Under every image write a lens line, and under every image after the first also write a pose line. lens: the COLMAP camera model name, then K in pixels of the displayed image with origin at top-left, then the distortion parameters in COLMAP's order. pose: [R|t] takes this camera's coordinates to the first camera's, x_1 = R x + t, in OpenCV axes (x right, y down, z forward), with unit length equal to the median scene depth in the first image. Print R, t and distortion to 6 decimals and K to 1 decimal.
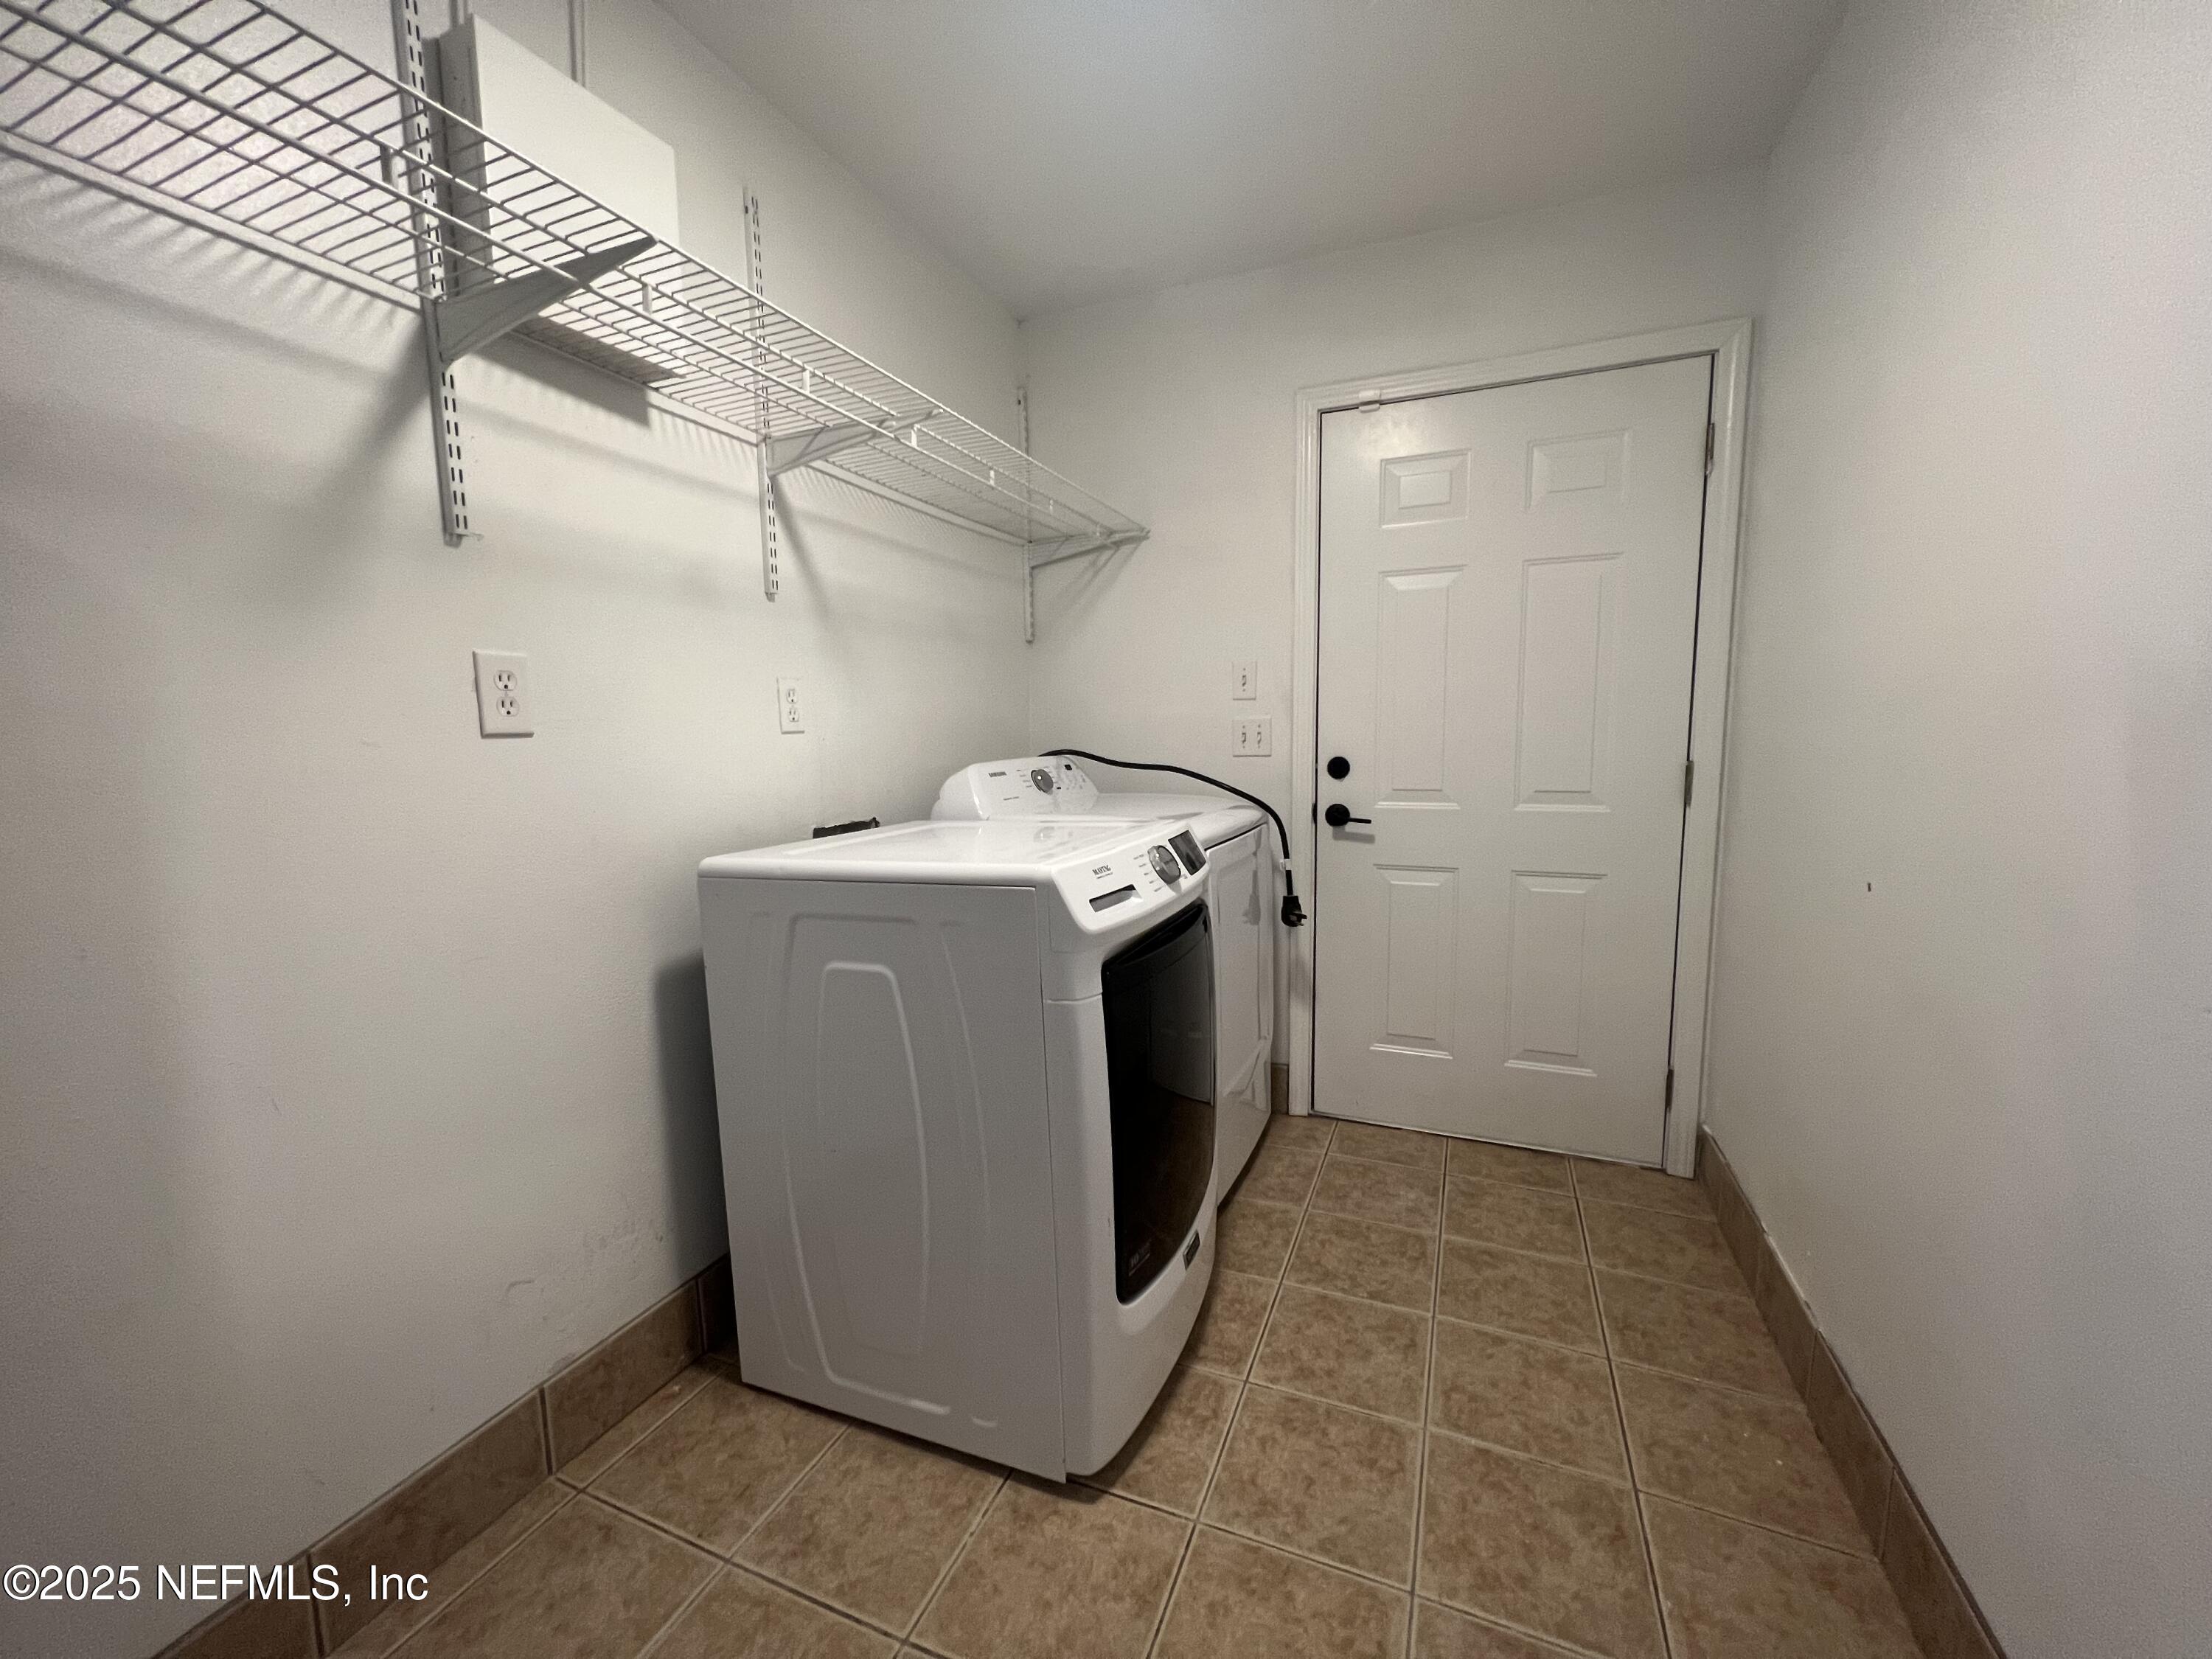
lens RADIAL K [[889.6, 0, 1104.3], [0, 889.6, 829.7], [0, 0, 1]] dist [0.020617, 0.000223]
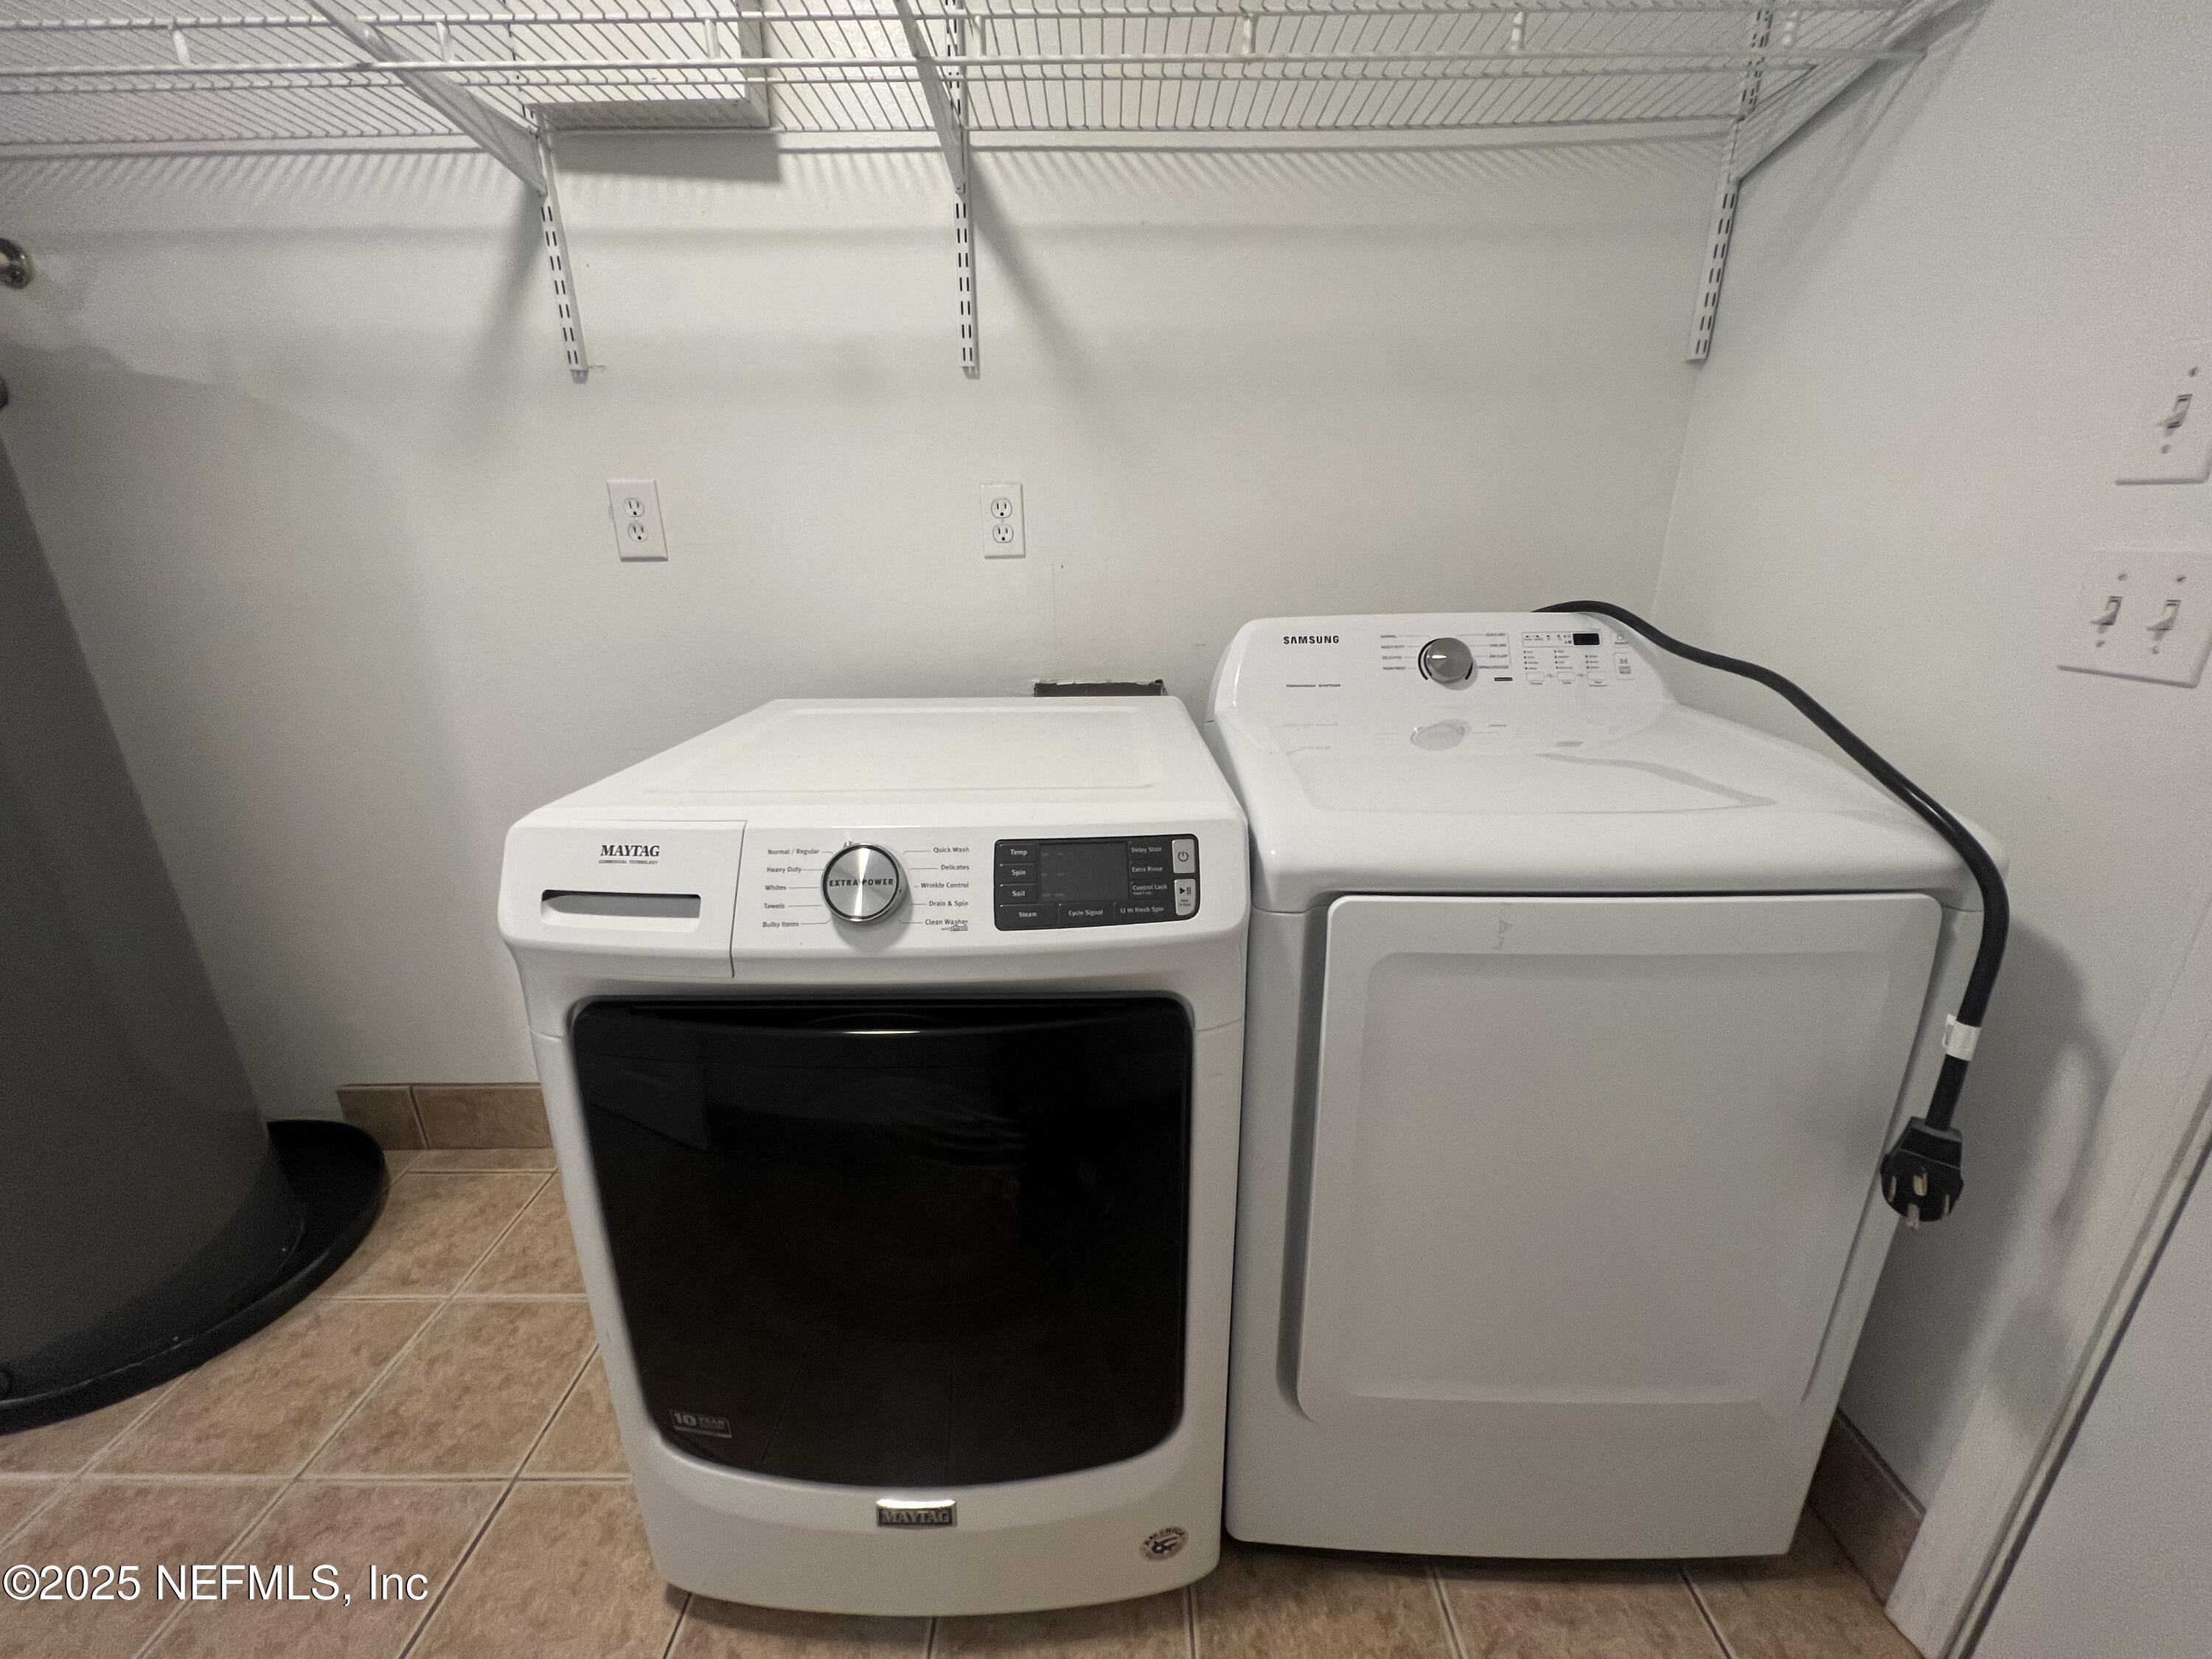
lens RADIAL K [[880.9, 0, 1103.0], [0, 880.9, 832.9], [0, 0, 1]] dist [-0.001223, 0.000357]
pose [[0.386032, 0.314684, -0.867153, 0.444306], [-0.102477, 0.948828, 0.298704, -0.122973], [0.916776, -0.026446, 0.398525, 0.792343]]
